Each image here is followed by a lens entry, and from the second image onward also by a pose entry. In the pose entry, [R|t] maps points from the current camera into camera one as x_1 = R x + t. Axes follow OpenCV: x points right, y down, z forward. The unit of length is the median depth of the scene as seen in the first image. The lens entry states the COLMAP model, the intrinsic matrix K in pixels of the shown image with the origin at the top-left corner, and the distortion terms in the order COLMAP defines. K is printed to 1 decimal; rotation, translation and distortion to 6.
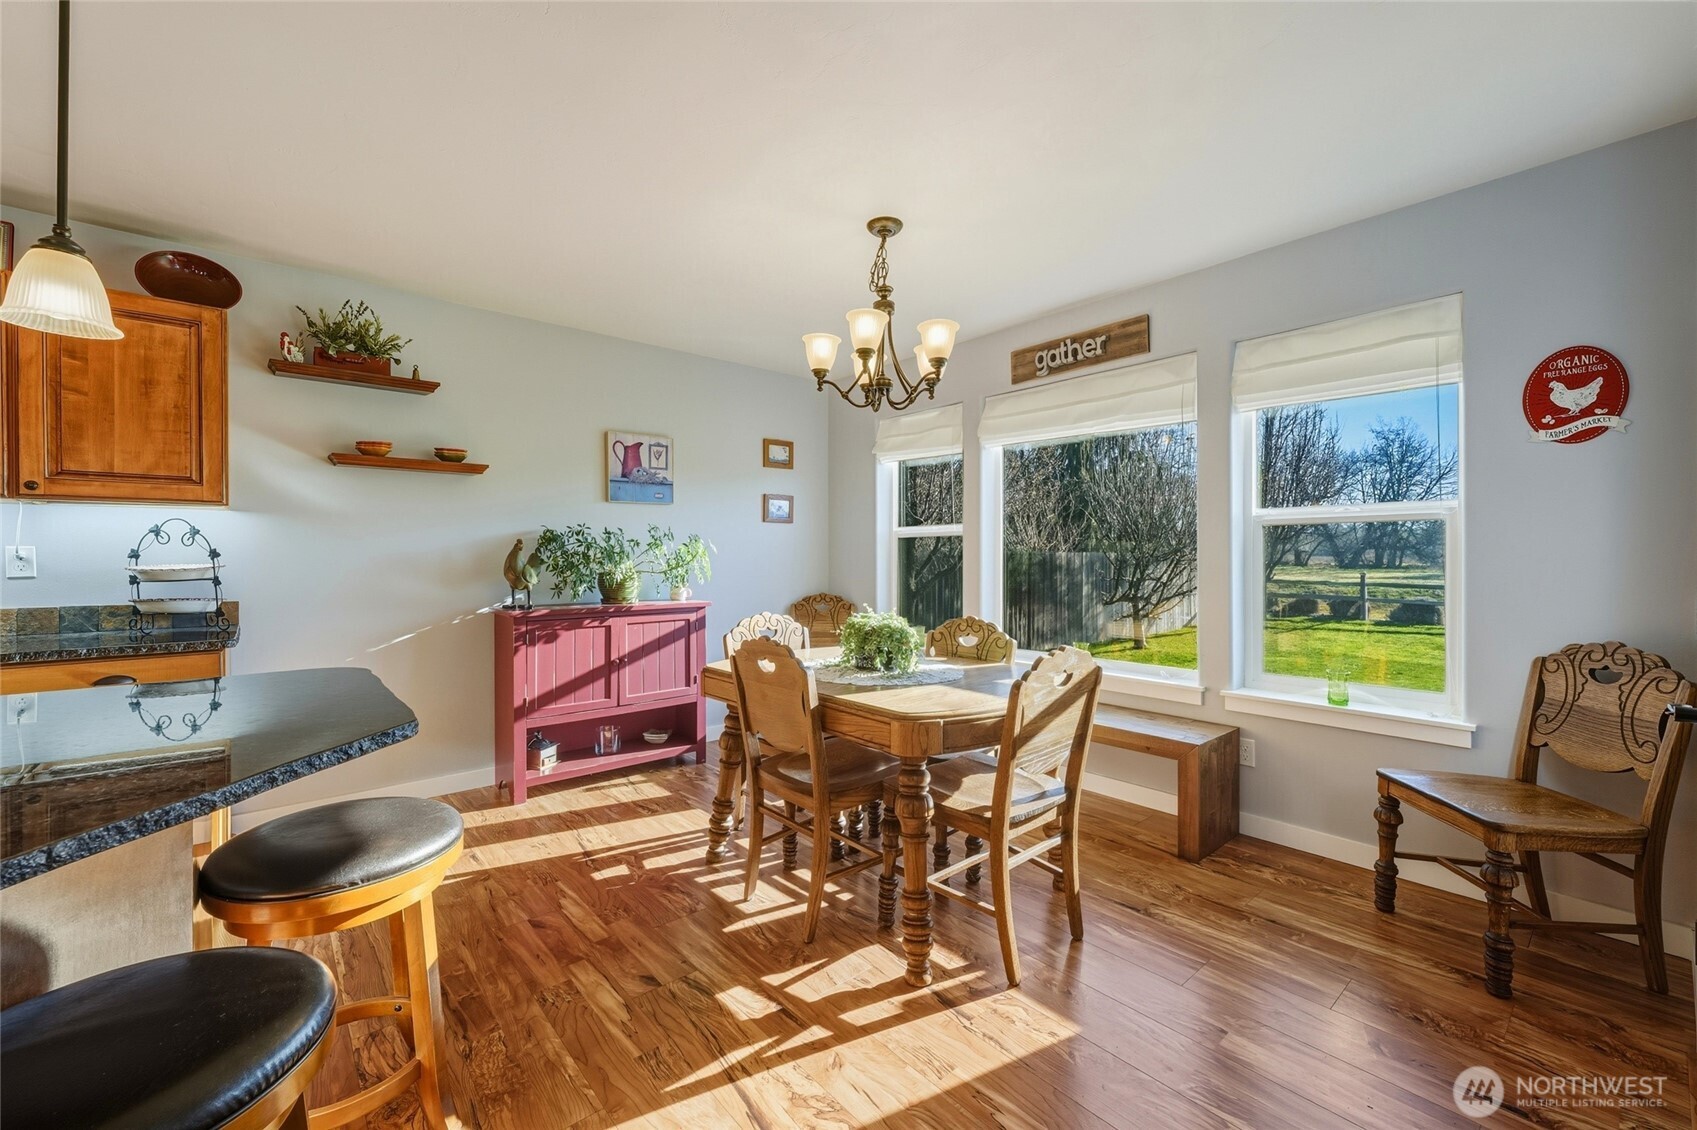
lens RADIAL K [[696.5, 0, 848.5], [0, 696.5, 565.0], [0, 0, 1]] dist [0.006924, 0.000199]
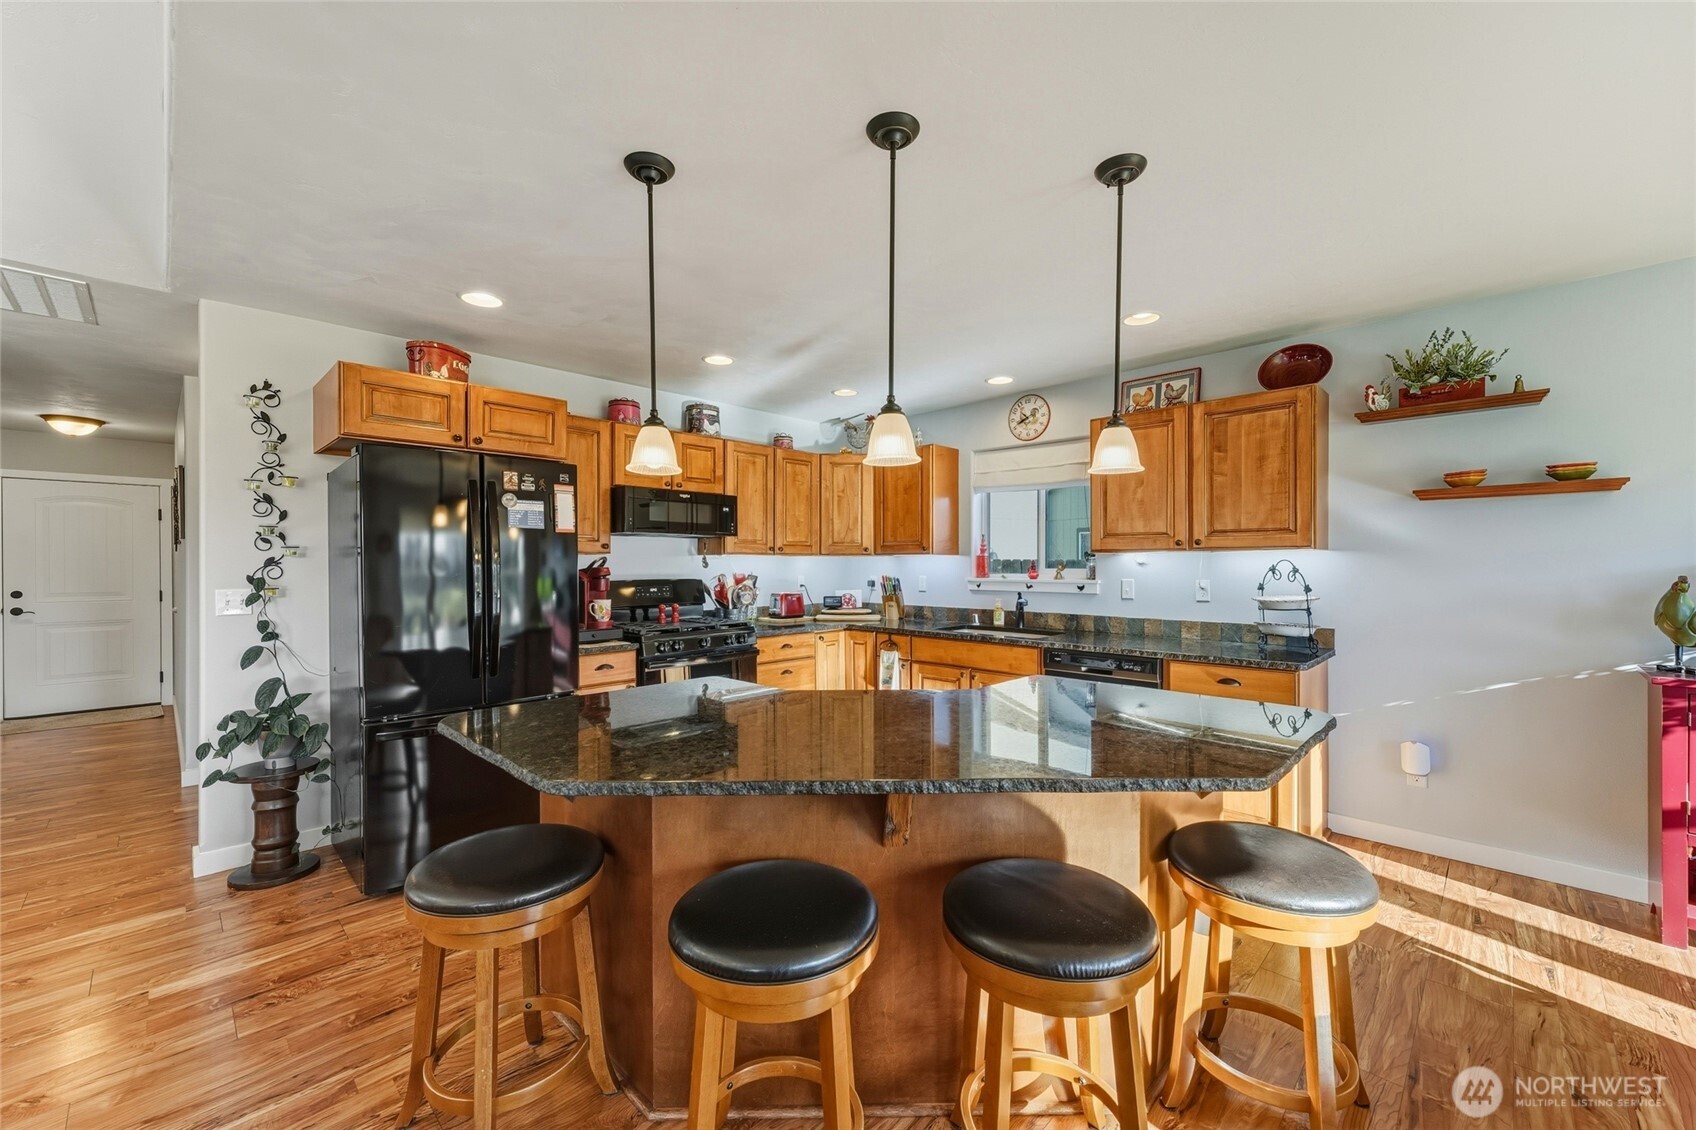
lens RADIAL K [[696.1, 0, 848.0], [0, 696.1, 565.0], [0, 0, 1]] dist [0.006924, 0.000199]
pose [[0.066206, 0.012990, -0.997721, 0.231495], [-0.004383, 0.999909, 0.012727, -0.066947], [0.997796, 0.003530, 0.066257, 0.129564]]
